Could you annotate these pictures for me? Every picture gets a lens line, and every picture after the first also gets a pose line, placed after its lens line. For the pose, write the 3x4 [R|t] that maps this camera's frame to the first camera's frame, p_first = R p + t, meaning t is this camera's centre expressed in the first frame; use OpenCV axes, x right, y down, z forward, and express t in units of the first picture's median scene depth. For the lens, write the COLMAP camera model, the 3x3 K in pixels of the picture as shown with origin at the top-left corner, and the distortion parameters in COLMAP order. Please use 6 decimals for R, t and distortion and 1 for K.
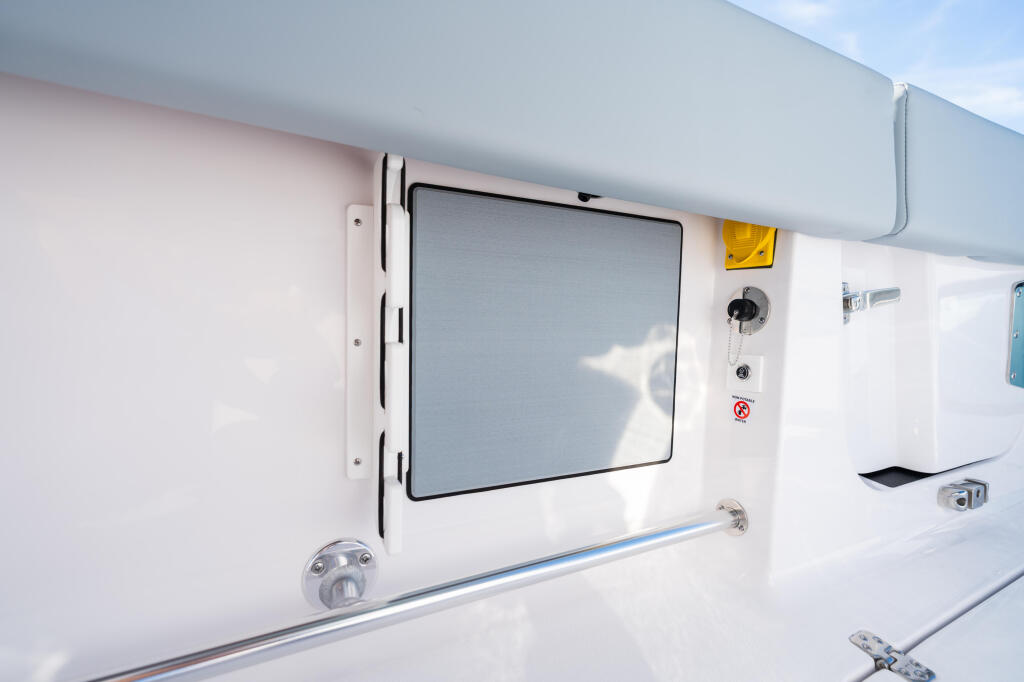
lens RADIAL K [[497.0, 0, 511.1], [0, 497.0, 347.8], [0, 0, 1]] dist [0.002475, 0.000425]
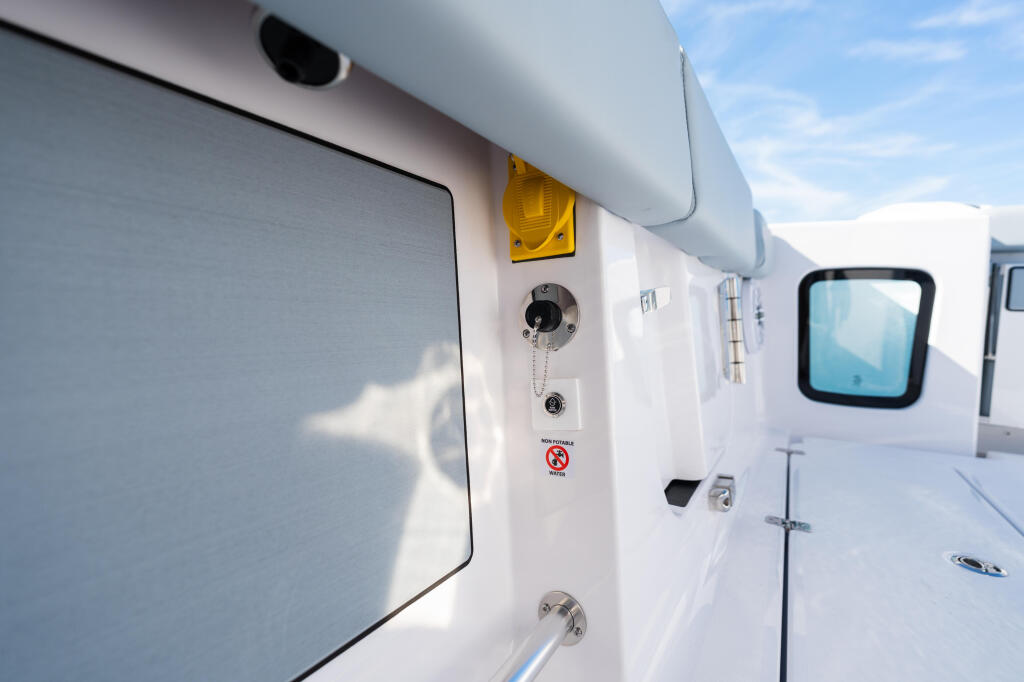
lens RADIAL K [[497.0, 0, 511.1], [0, 497.0, 347.8], [0, 0, 1]] dist [0.002475, 0.000425]
pose [[0.851180, -0.071760, 0.519945, 0.055695], [0.100574, 0.994553, -0.027383, -0.016676], [-0.515147, 0.075601, 0.853761, 0.424938]]
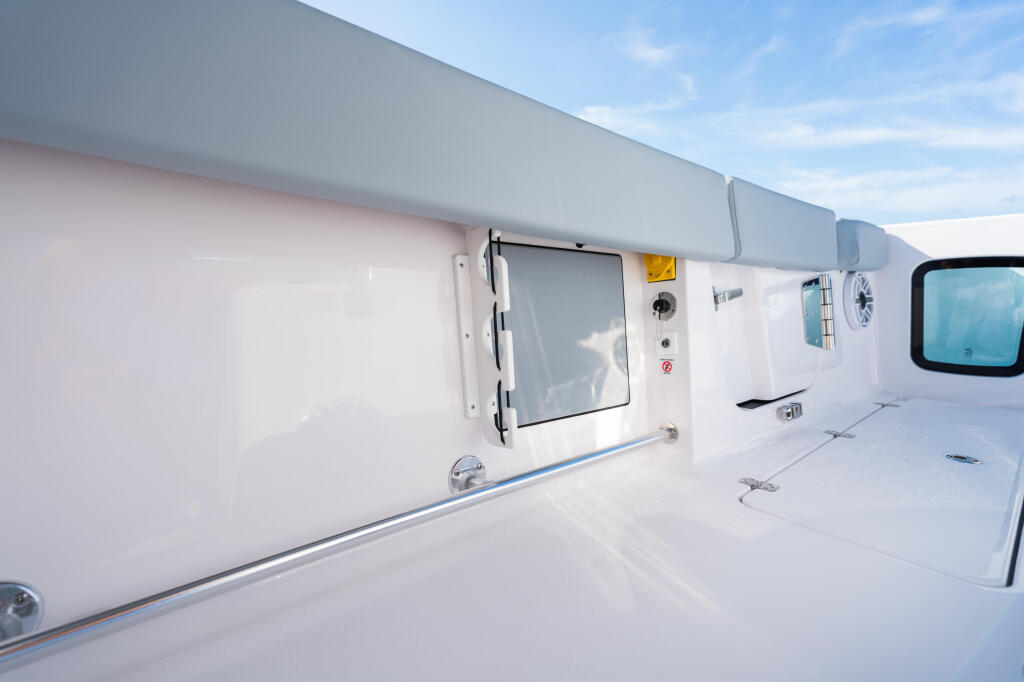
lens RADIAL K [[495.0, 0, 521.8], [0, 495.0, 340.1], [0, 0, 1]] dist [-0.029059, 0.015102]
pose [[0.971283, -0.076740, 0.225210, -0.363591], [0.090230, 0.994654, -0.050214, 0.076694], [-0.220153, 0.069092, 0.973015, -0.486871]]
